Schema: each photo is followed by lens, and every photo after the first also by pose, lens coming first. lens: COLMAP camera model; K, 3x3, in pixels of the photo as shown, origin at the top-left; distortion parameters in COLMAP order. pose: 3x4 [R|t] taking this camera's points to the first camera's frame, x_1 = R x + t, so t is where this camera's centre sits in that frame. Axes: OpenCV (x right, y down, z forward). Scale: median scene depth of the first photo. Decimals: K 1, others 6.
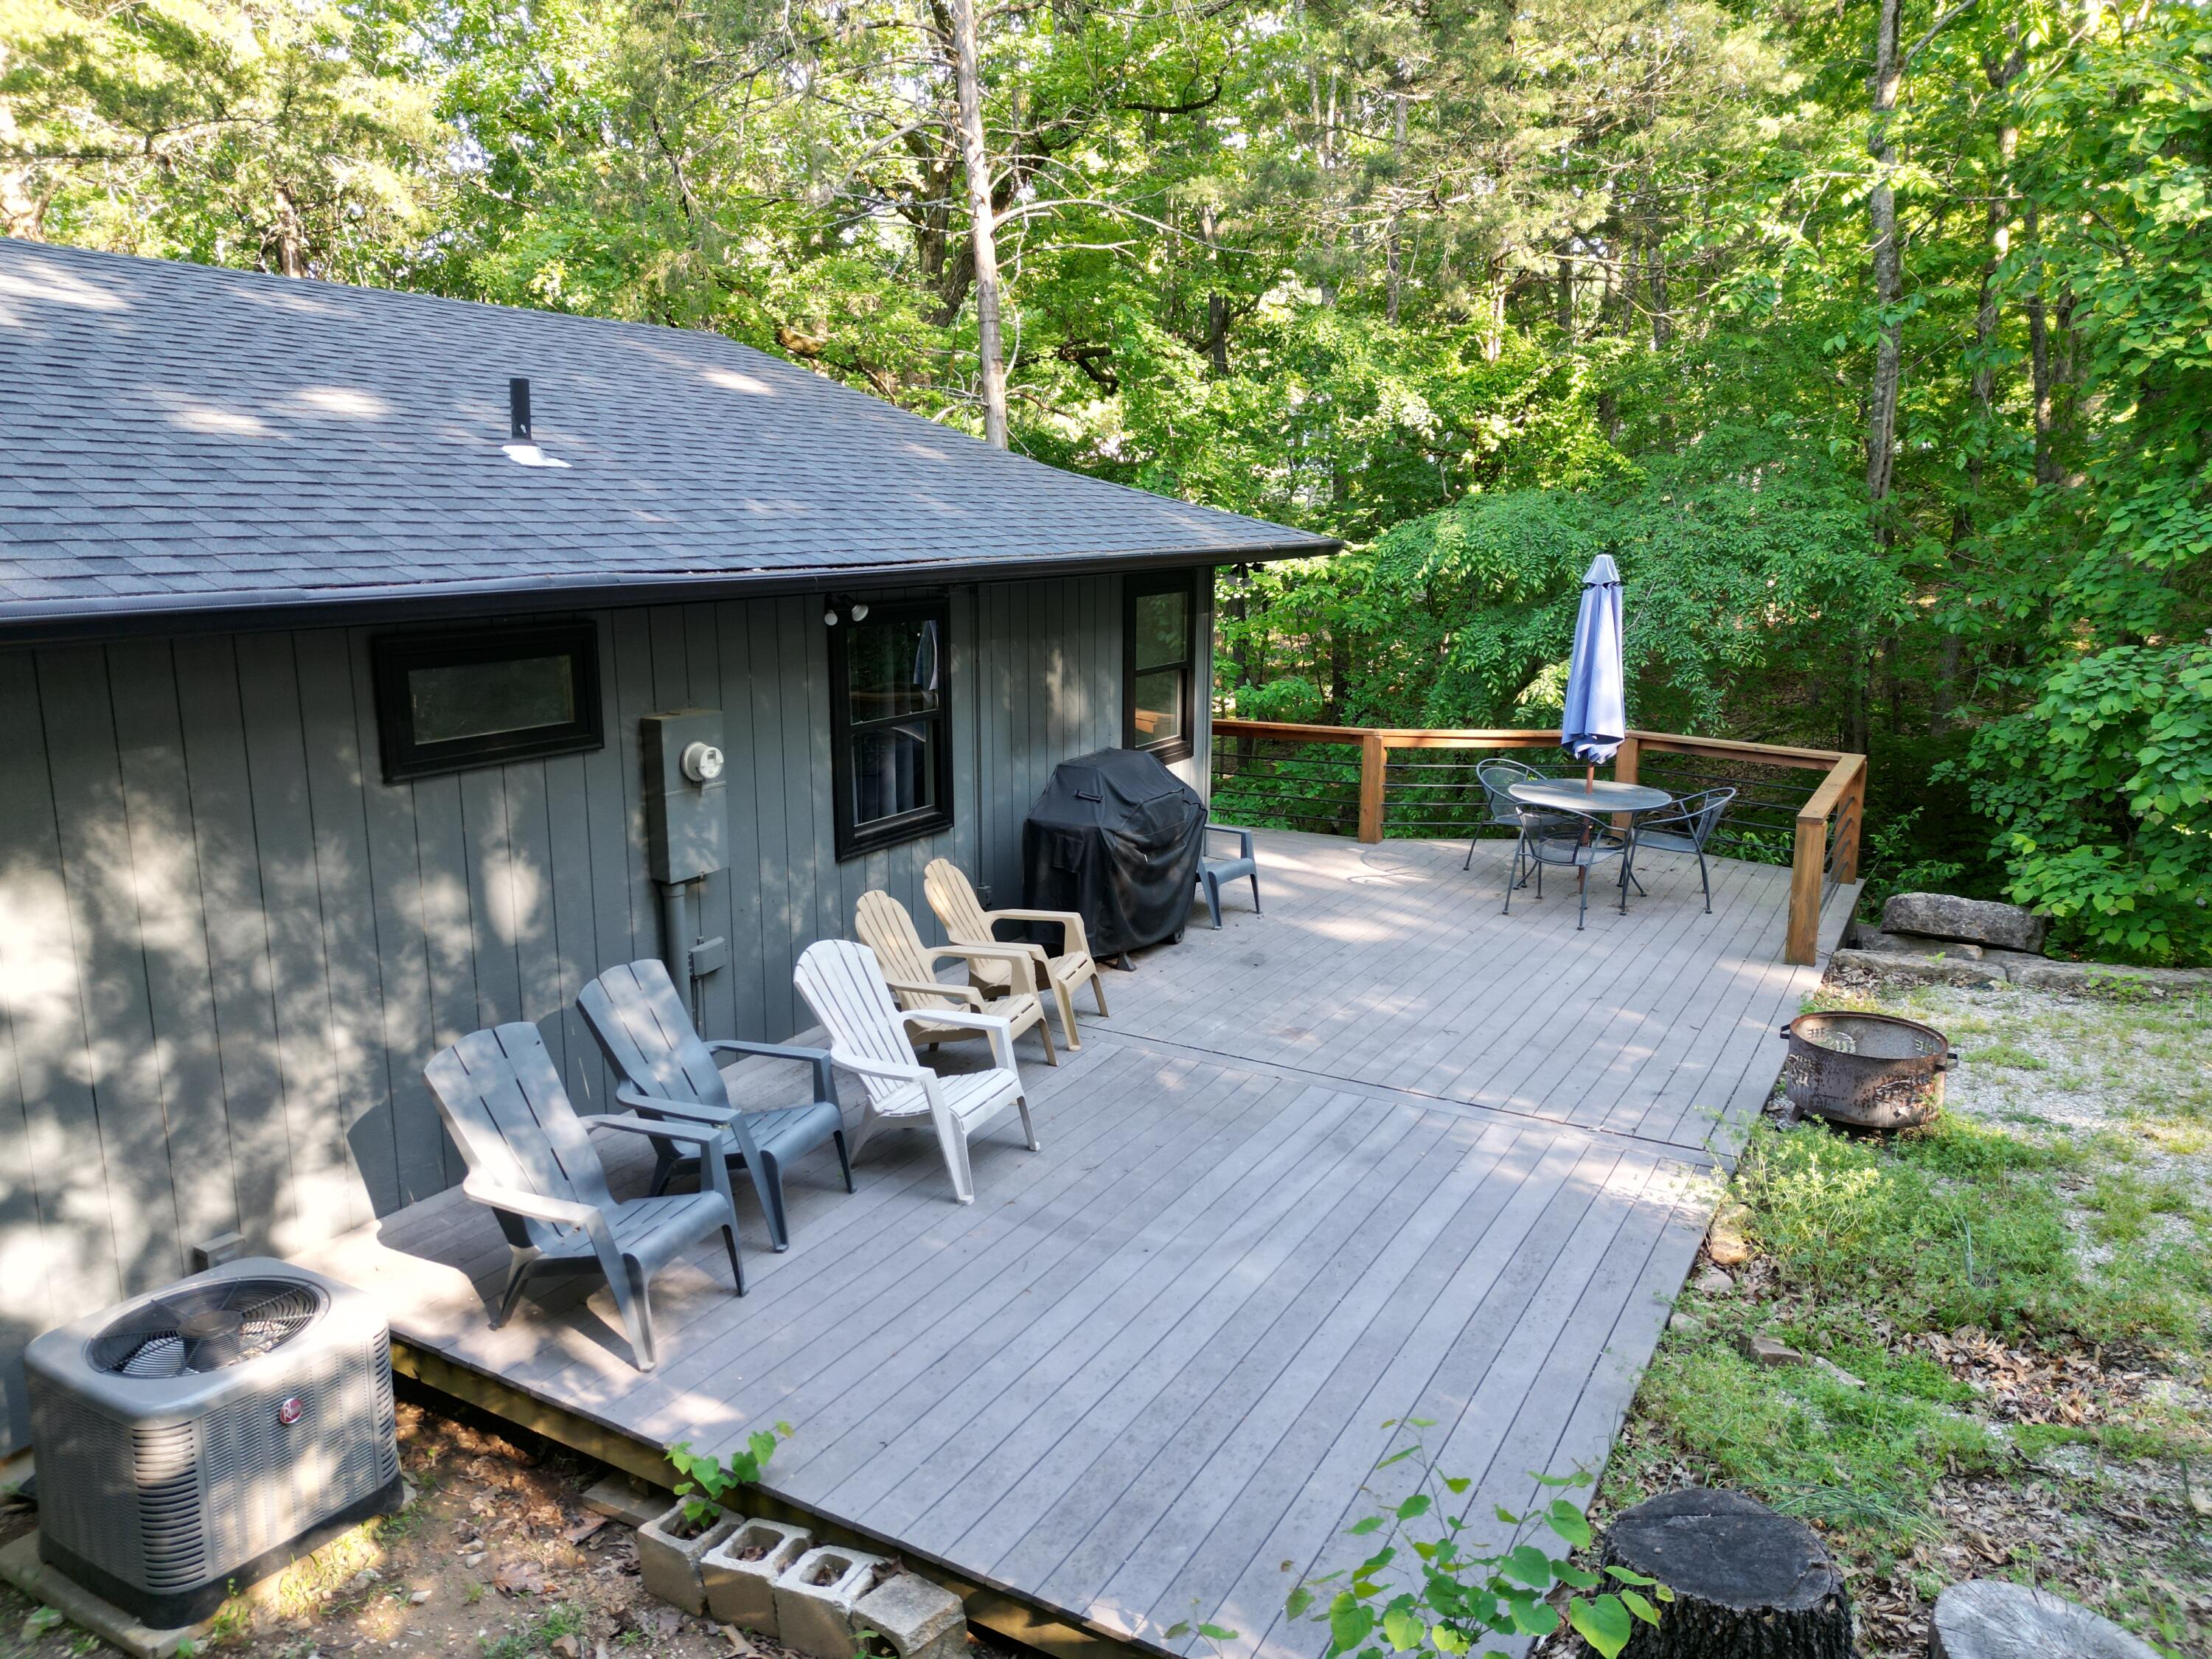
lens RADIAL K [[1559.4, 0, 1102.7], [0, 1559.4, 827.4], [0, 0, 1]] dist [0.044228, -0.026512]
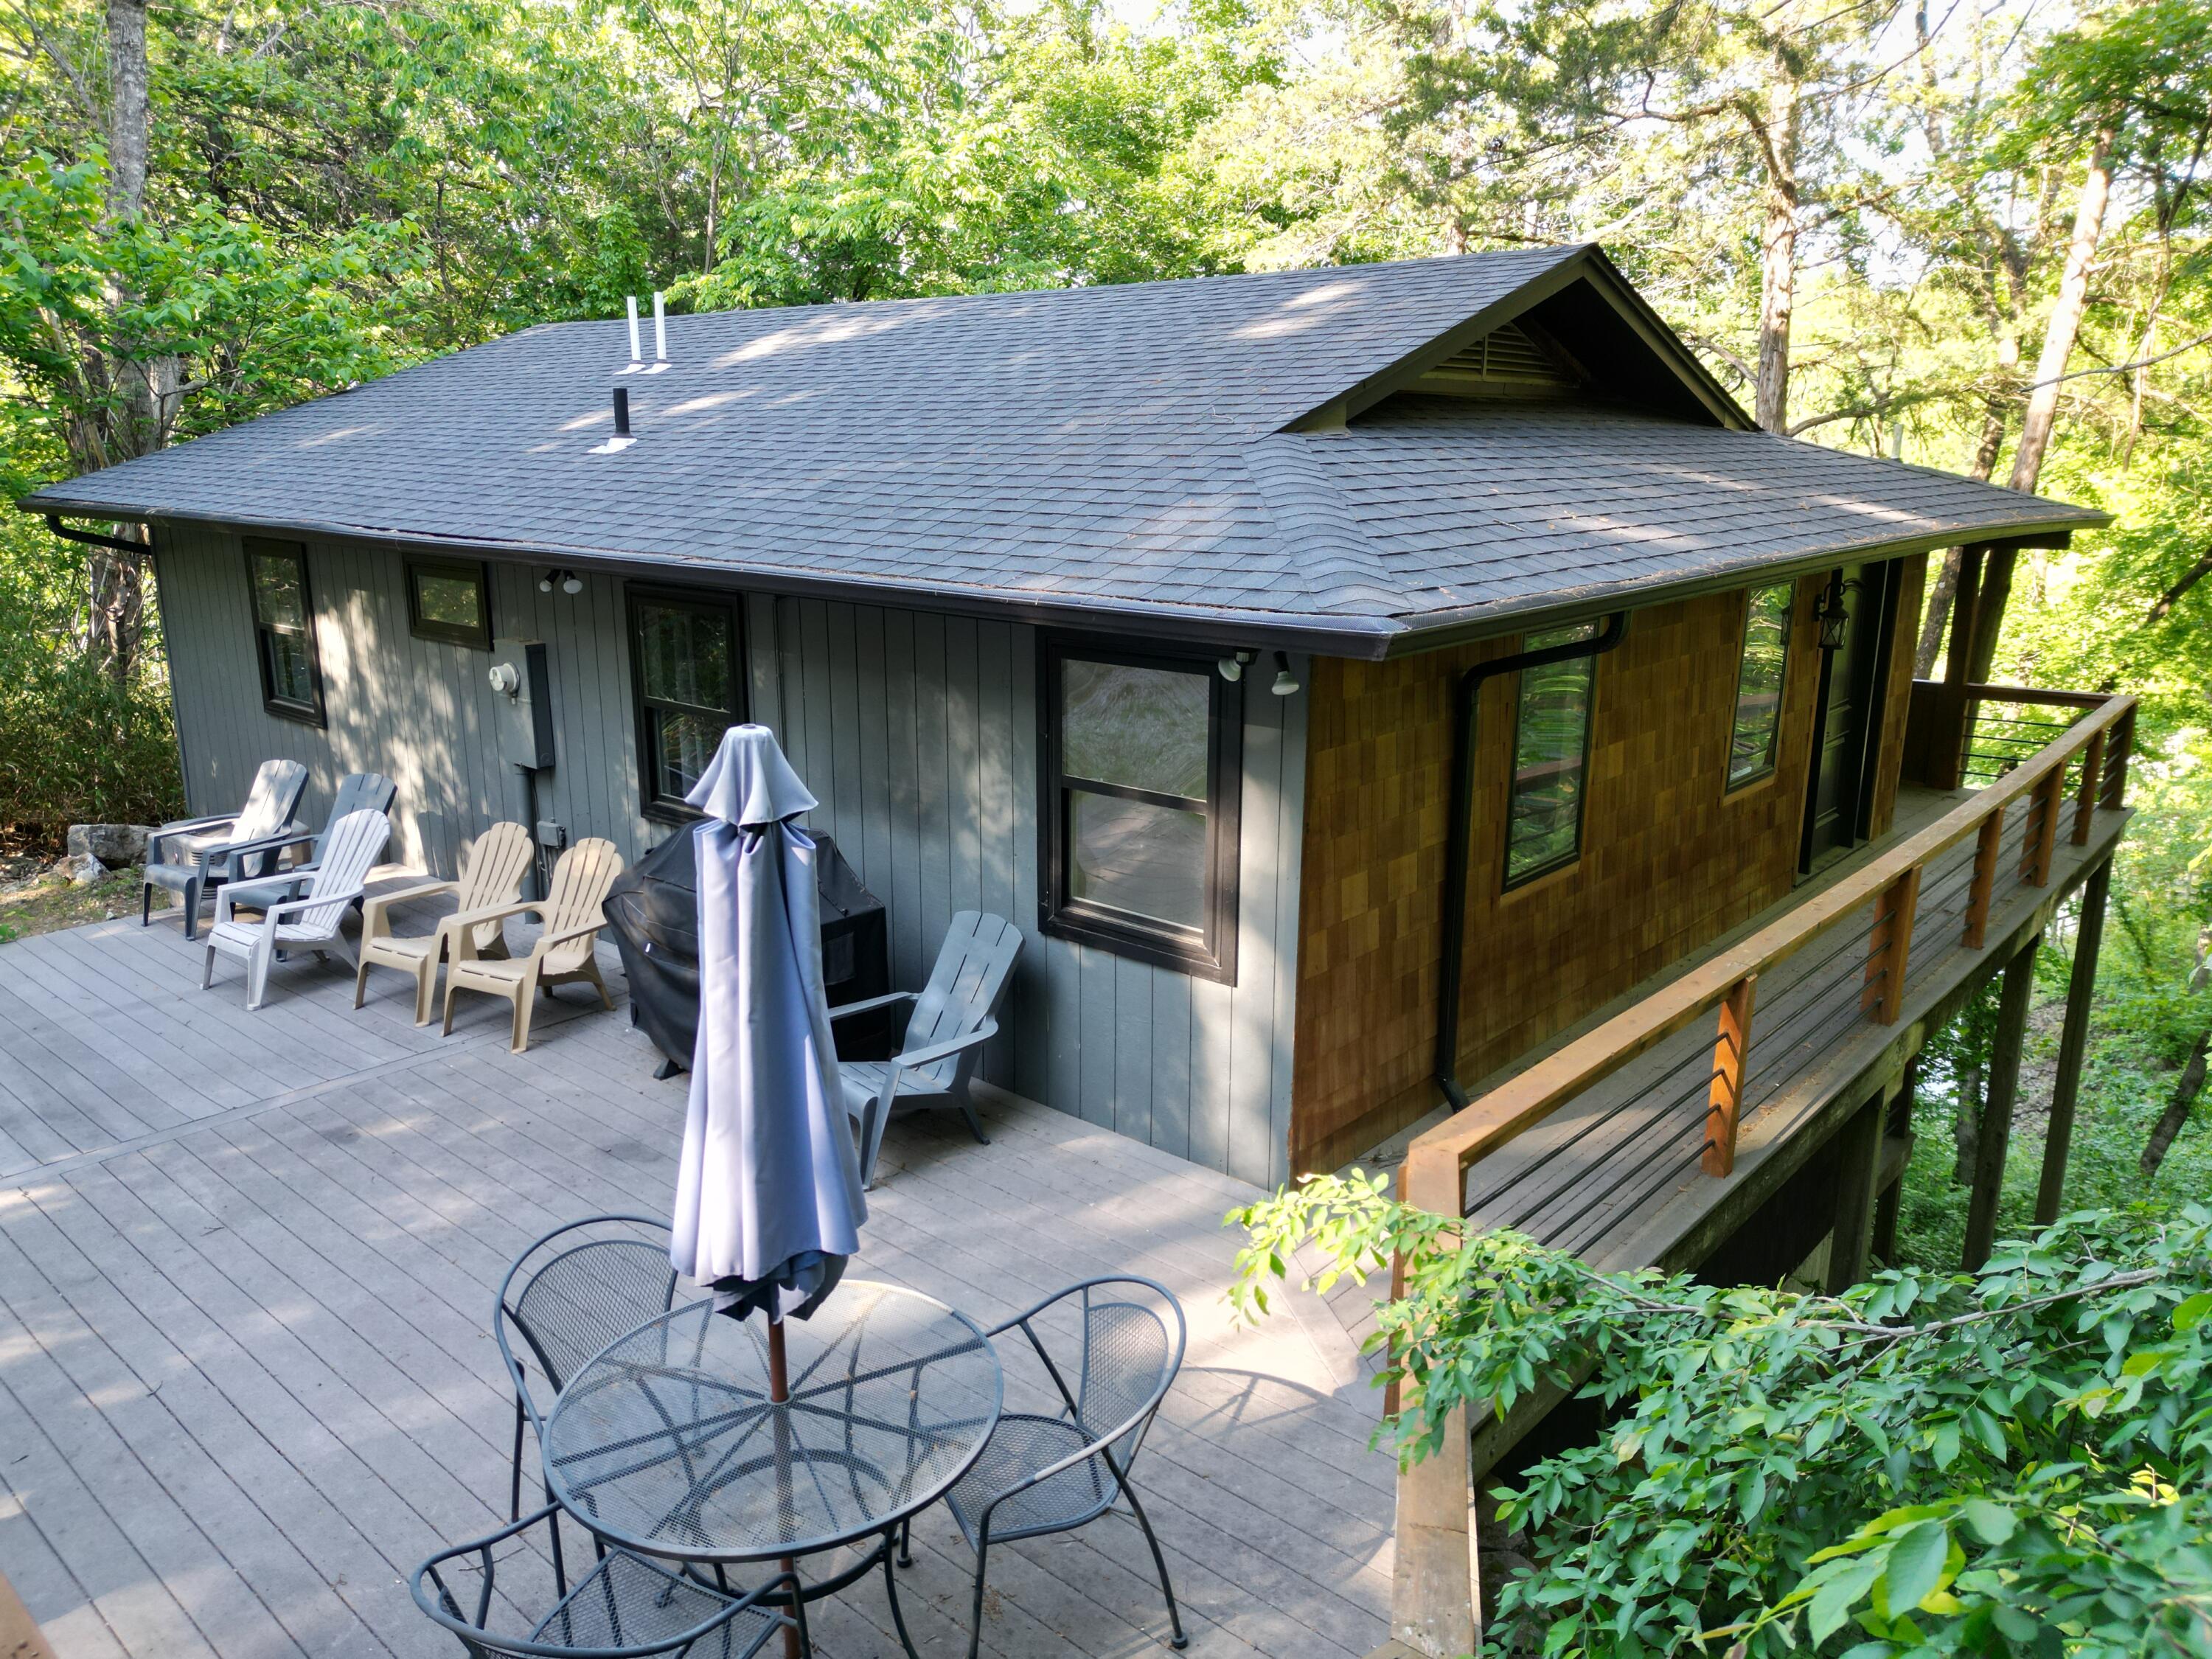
lens RADIAL K [[1559.4, 0, 1101.0], [0, 1559.4, 833.5], [0, 0, 1]] dist [0.044228, -0.026512]
pose [[-0.197465, 0.233526, -0.952089, 0.922381], [-0.203293, 0.940344, 0.272808, -0.378051], [0.958999, 0.247423, -0.138211, 1.678249]]
